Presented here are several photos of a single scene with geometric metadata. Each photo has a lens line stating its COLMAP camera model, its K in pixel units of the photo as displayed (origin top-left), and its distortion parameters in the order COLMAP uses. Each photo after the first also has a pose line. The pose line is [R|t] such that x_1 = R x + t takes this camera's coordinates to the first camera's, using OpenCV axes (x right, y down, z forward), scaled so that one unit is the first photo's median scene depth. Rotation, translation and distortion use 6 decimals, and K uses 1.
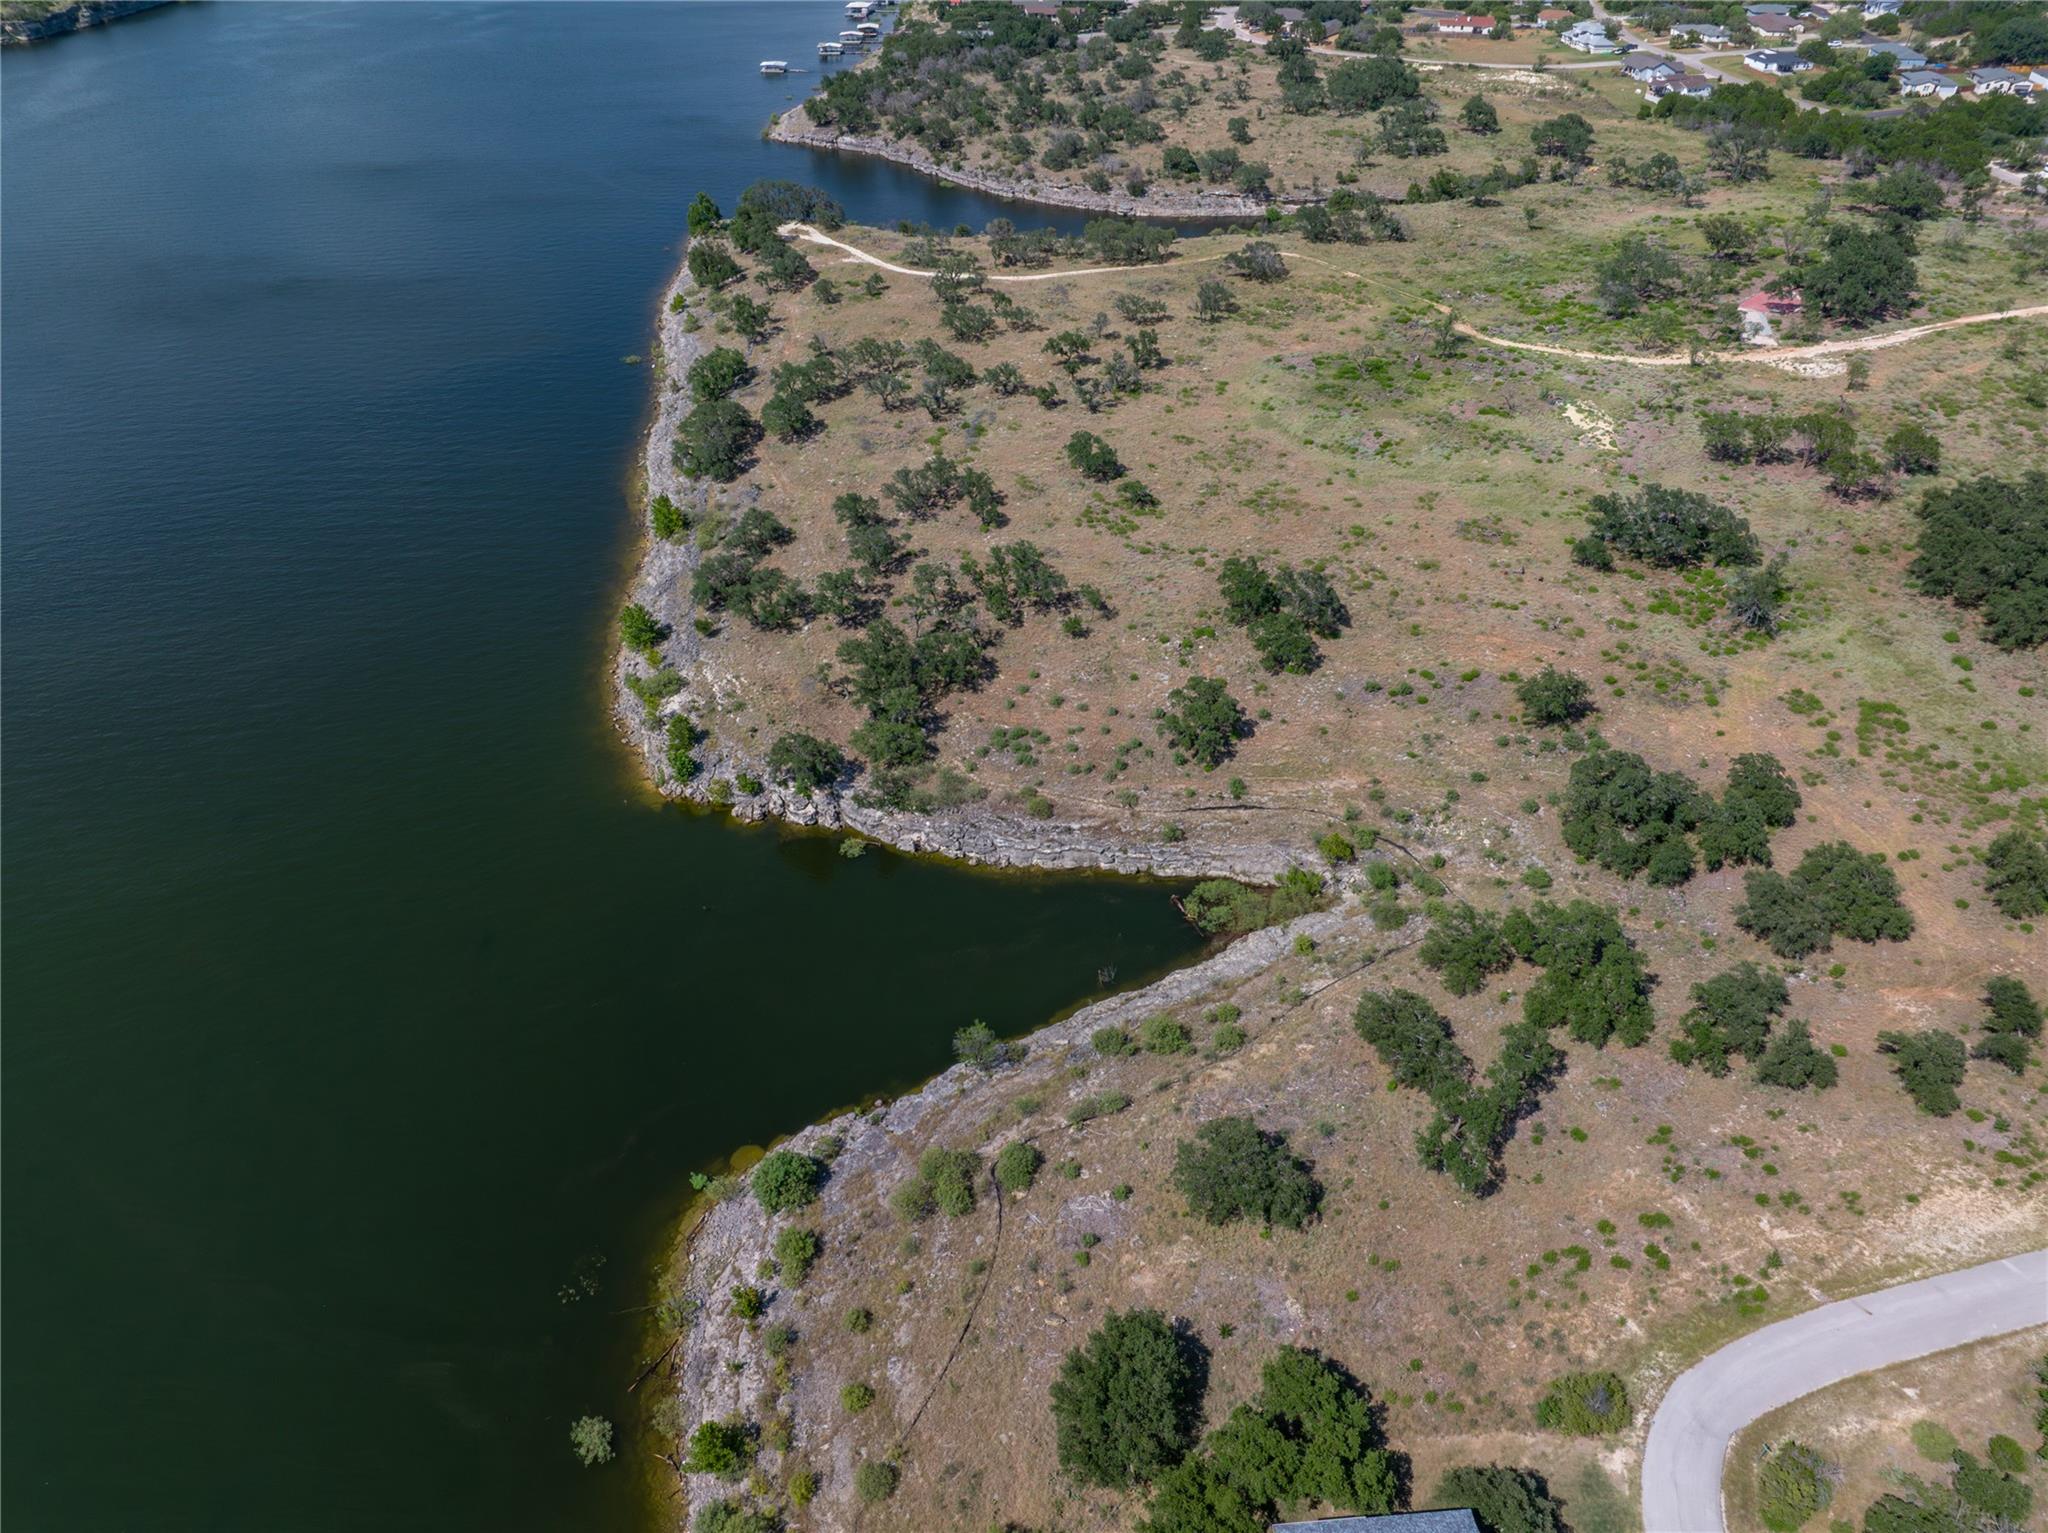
lens RADIAL K [[1428.4, 0, 1024.0], [0, 1428.4, 766.5], [0, 0, 1]] dist [-0.044753, 0.017424]
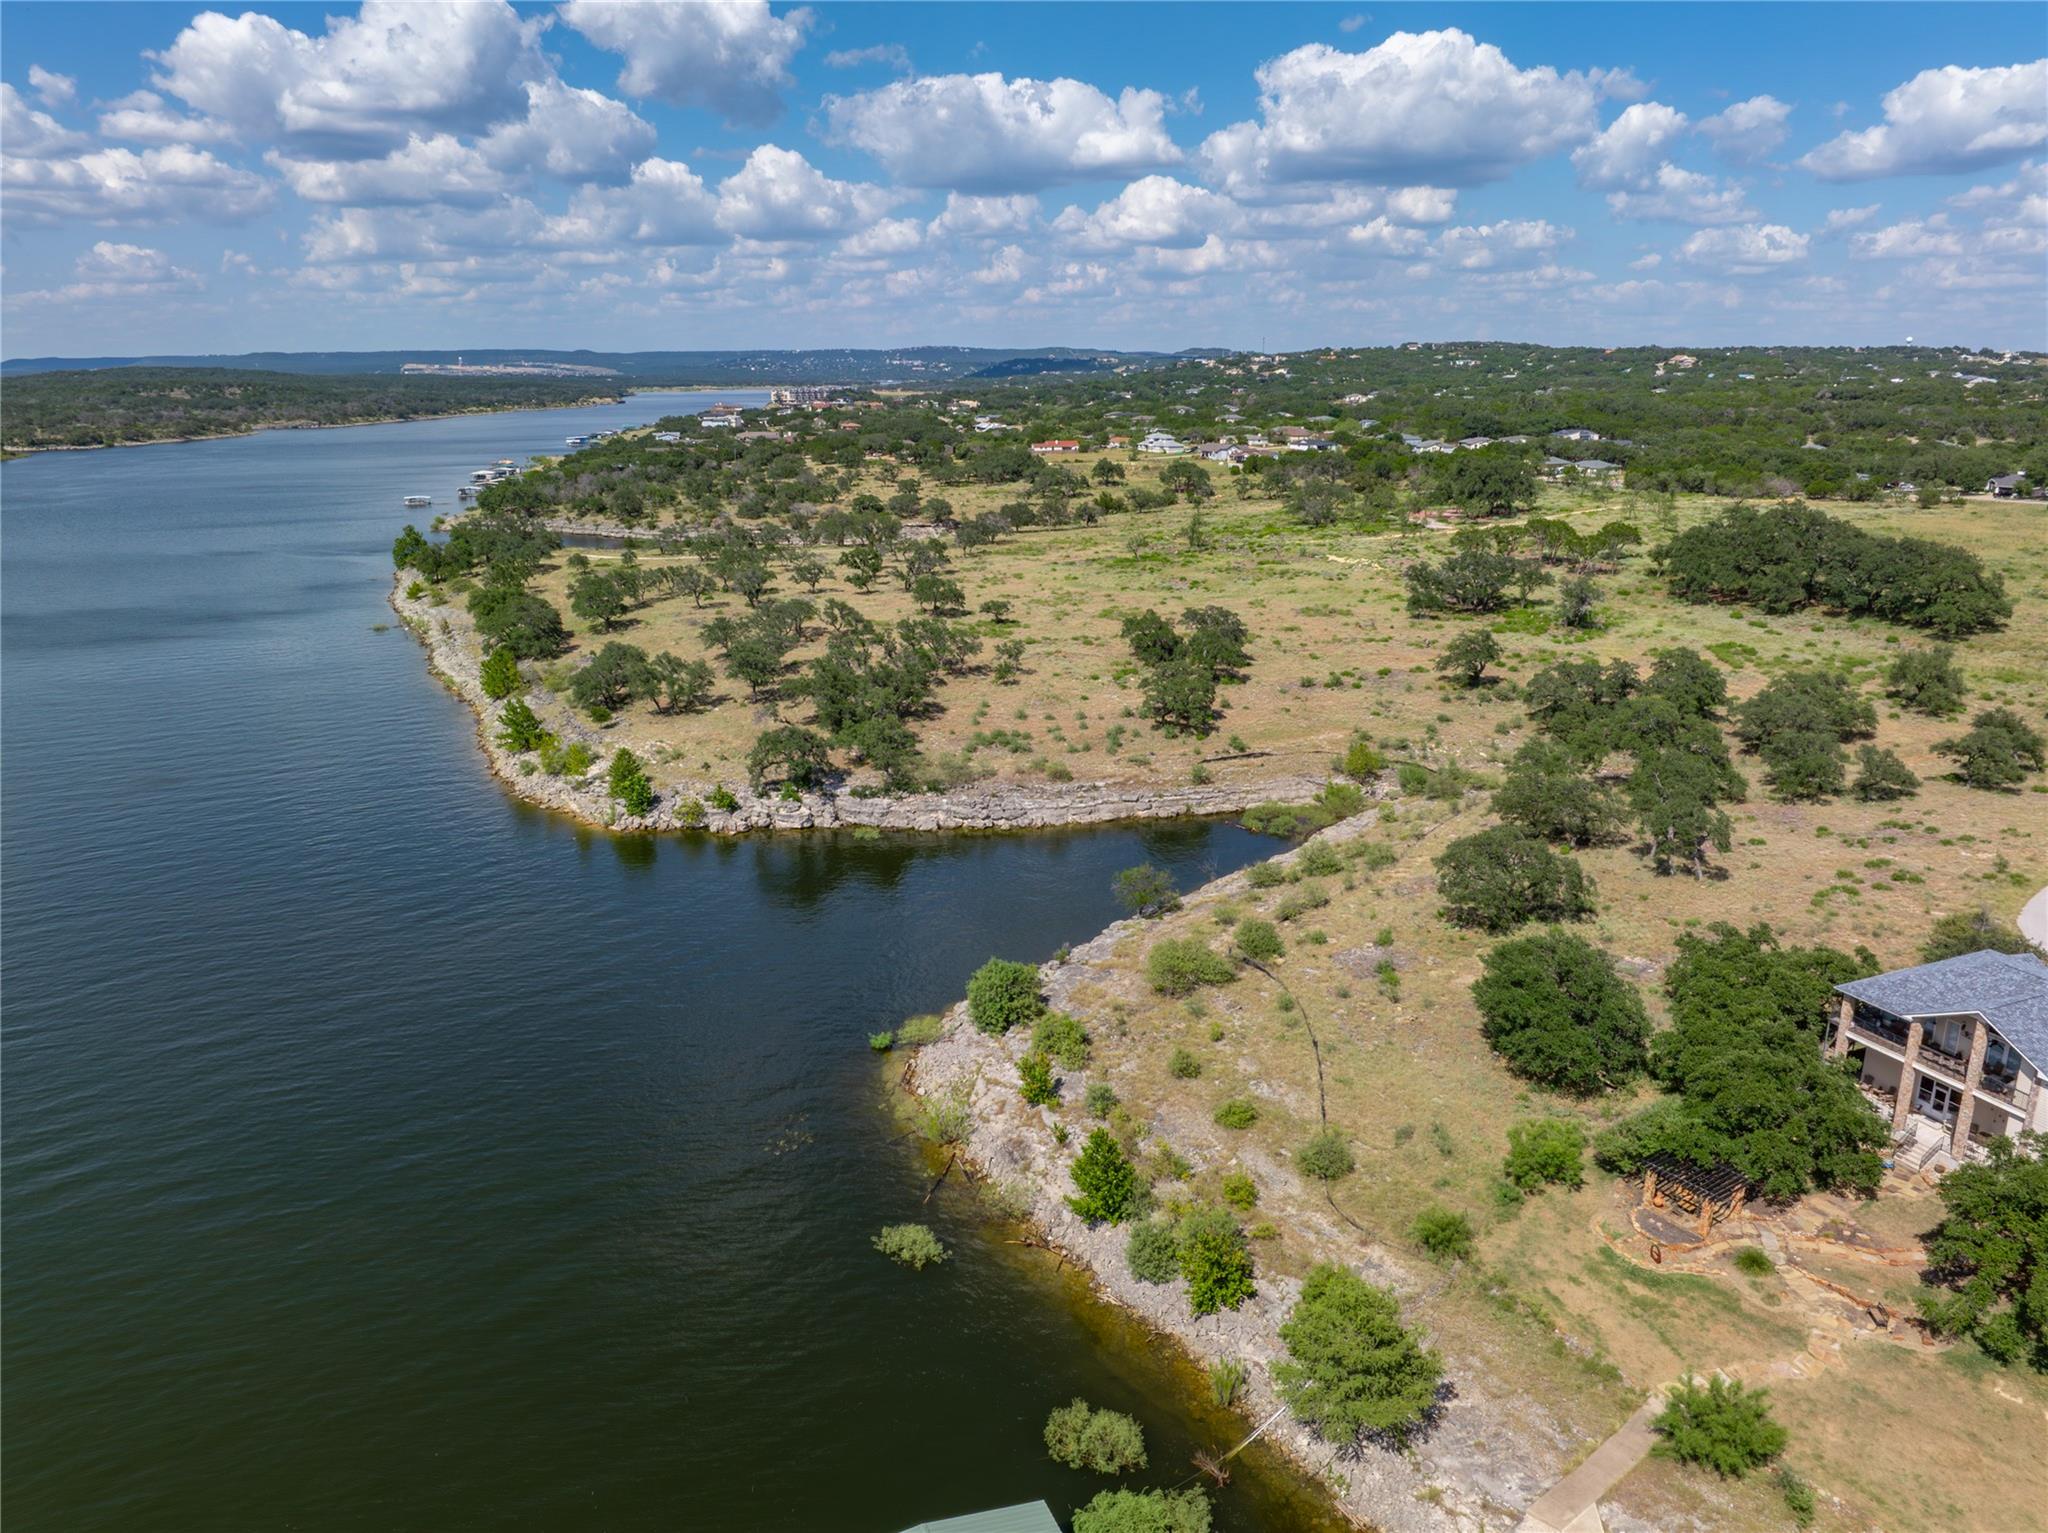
lens RADIAL K [[1407.3, 0, 1031.7], [0, 1407.3, 835.3], [0, 0, 1]] dist [-0.048867, 0.027856]
pose [[0.944682, -0.102031, 0.311715, -0.289137], [0.198335, 0.934640, -0.295146, 0.327648], [-0.261227, 0.340643, 0.903174, 0.186578]]
